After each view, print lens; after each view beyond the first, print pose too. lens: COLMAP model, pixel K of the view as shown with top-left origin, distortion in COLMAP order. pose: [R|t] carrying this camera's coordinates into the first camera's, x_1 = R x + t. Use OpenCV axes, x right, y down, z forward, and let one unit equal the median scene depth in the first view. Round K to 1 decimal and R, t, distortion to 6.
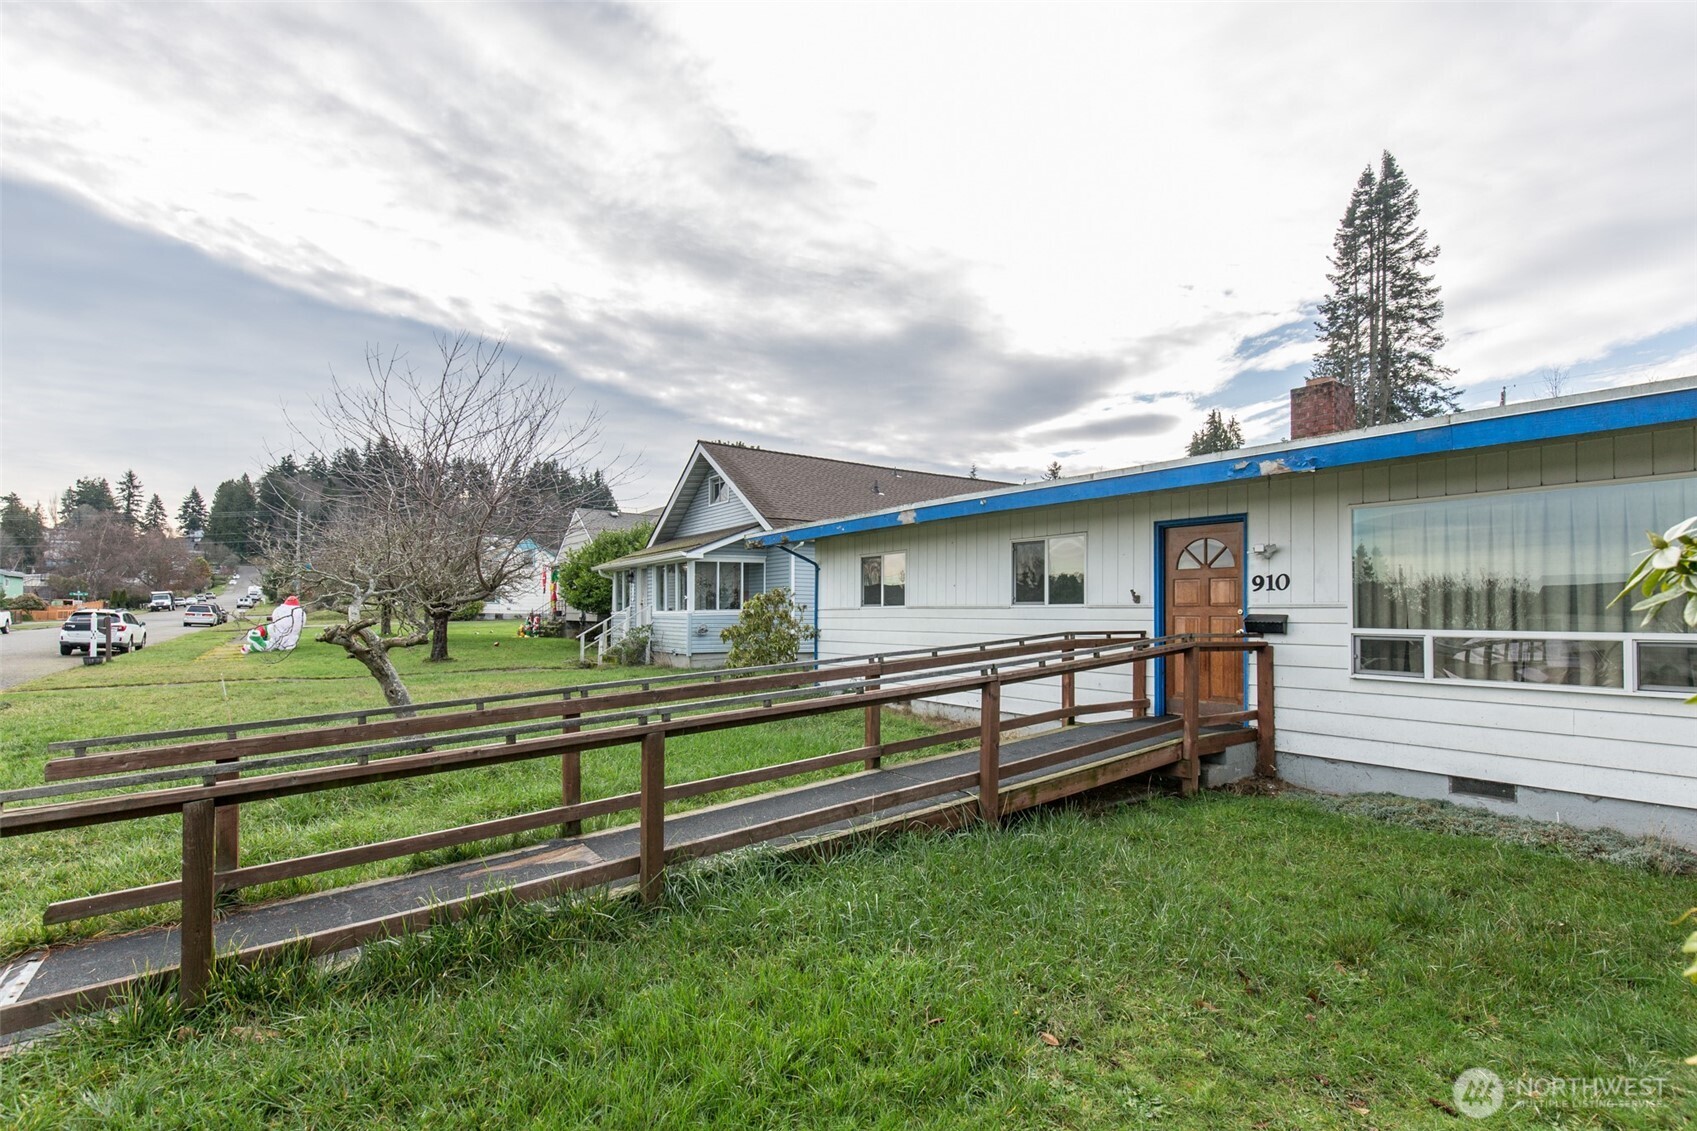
lens RADIAL K [[786.7, 0, 837.6], [0, 786.7, 600.0], [0, 0, 1]] dist [-0.001521, -0.007331]
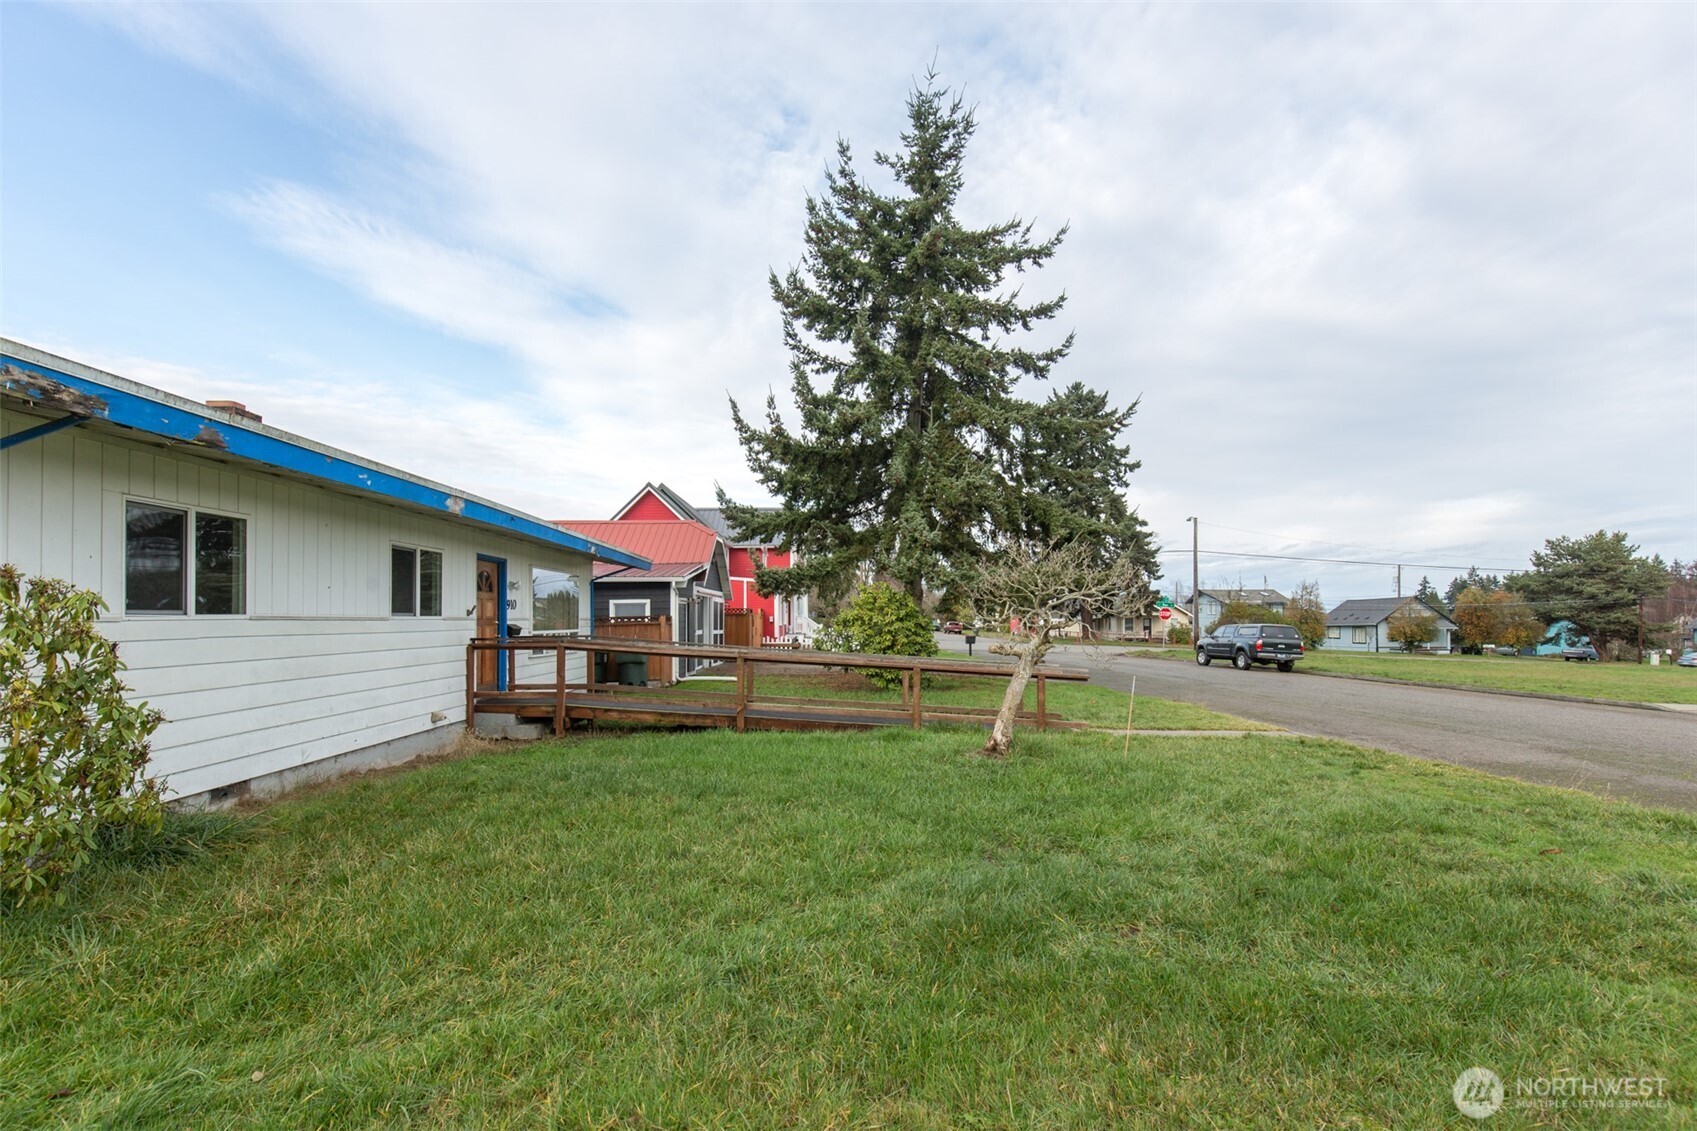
lens RADIAL K [[778.8, 0, 855.4], [0, 778.8, 599.8], [0, 0, 1]] dist [0.019471, -0.014743]
pose [[-0.841213, 0.014721, 0.540503, -0.643286], [-0.006156, 0.999304, -0.036798, 0.016049], [-0.540669, -0.034283, -0.840537, 1.372409]]
